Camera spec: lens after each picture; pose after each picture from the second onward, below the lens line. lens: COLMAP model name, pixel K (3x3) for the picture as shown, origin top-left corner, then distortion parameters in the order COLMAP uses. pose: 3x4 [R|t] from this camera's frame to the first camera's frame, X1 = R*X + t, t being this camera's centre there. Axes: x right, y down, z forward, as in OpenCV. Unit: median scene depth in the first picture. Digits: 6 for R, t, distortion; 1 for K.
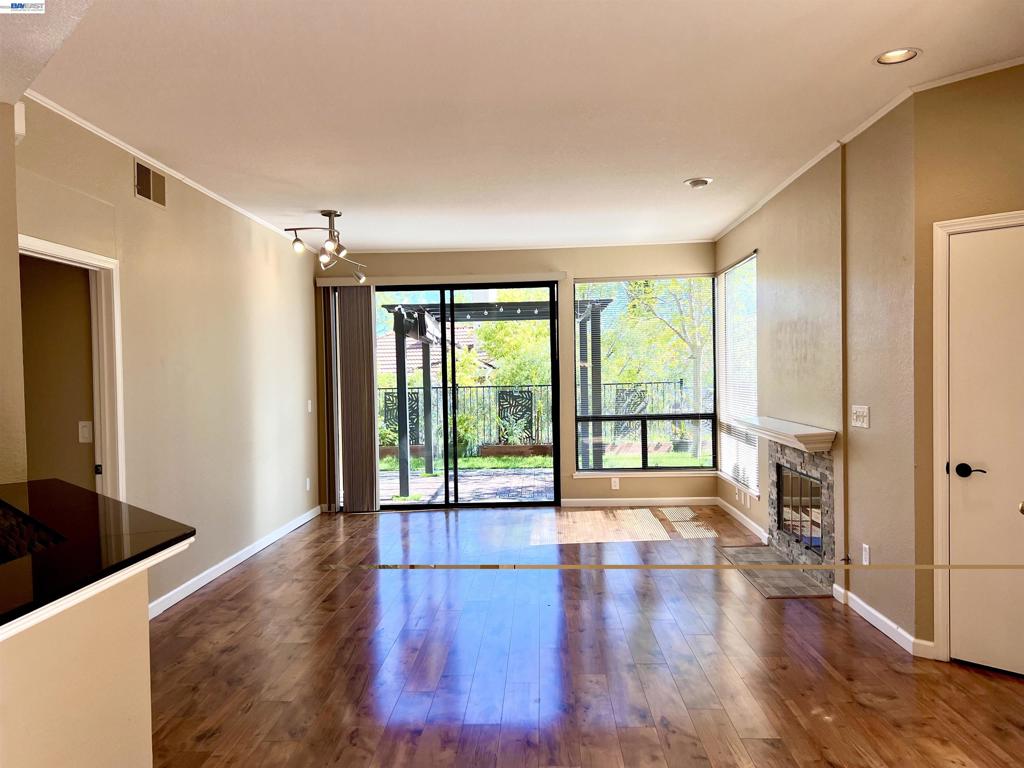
lens RADIAL K [[773.4, 0, 510.2], [0, 773.4, 385.4], [0, 0, 1]] dist [0.009193, -0.000325]
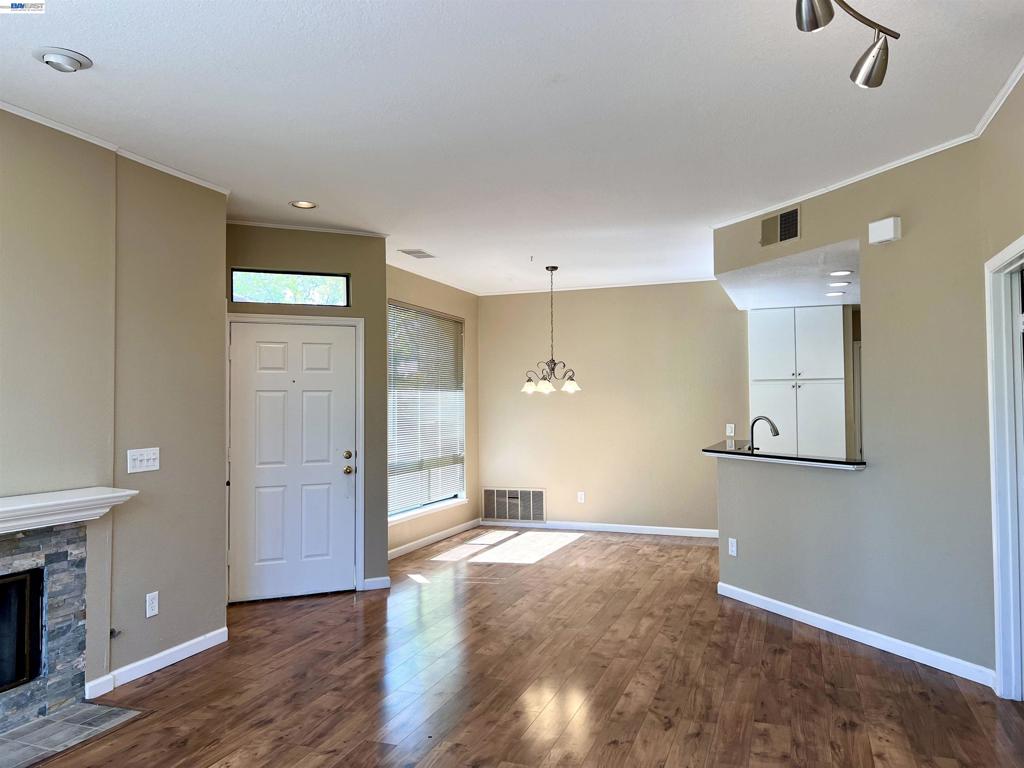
lens RADIAL K [[773.4, 0, 509.9], [0, 773.4, 382.0], [0, 0, 1]] dist [0.009193, -0.000325]
pose [[-0.951488, 0.035661, 0.305613, -0.179164], [0.030939, 0.999315, -0.020283, -0.015177], [-0.306127, -0.009844, -0.951940, 1.207402]]
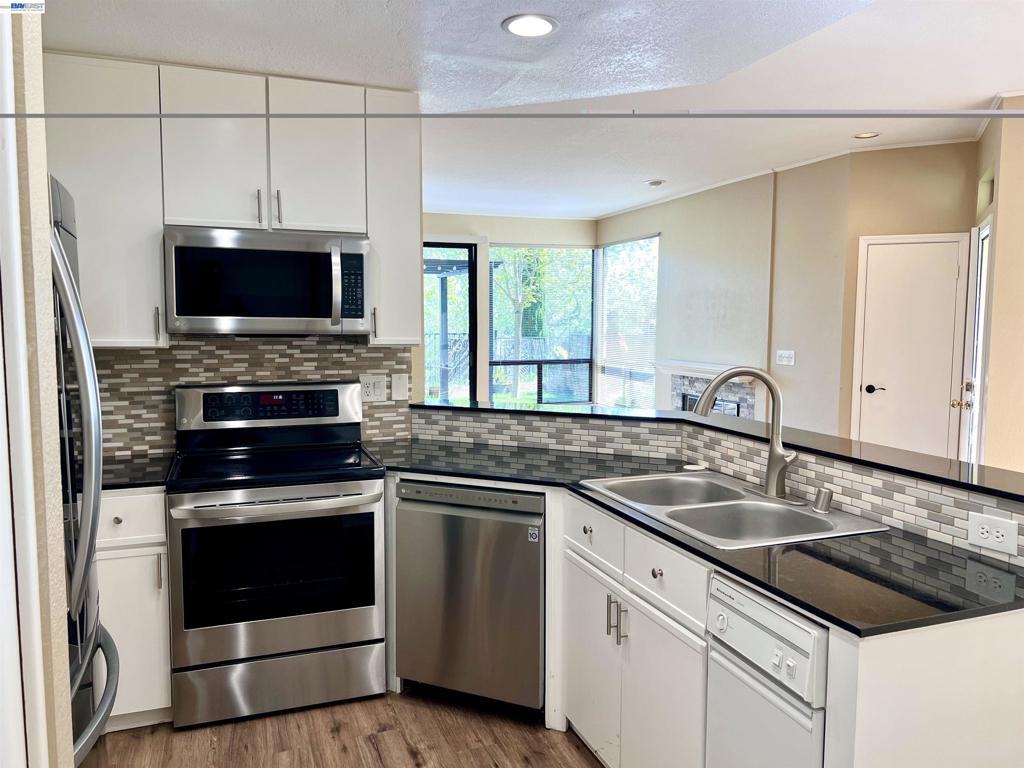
lens RADIAL K [[773.4, 0, 508.6], [0, 773.4, 385.5], [0, 0, 1]] dist [0.009193, -0.000325]
pose [[0.916619, -0.008500, 0.399672, -0.445531], [-0.016416, 0.998130, 0.058878, 0.009685], [-0.399425, -0.060530, 0.914766, -0.116235]]
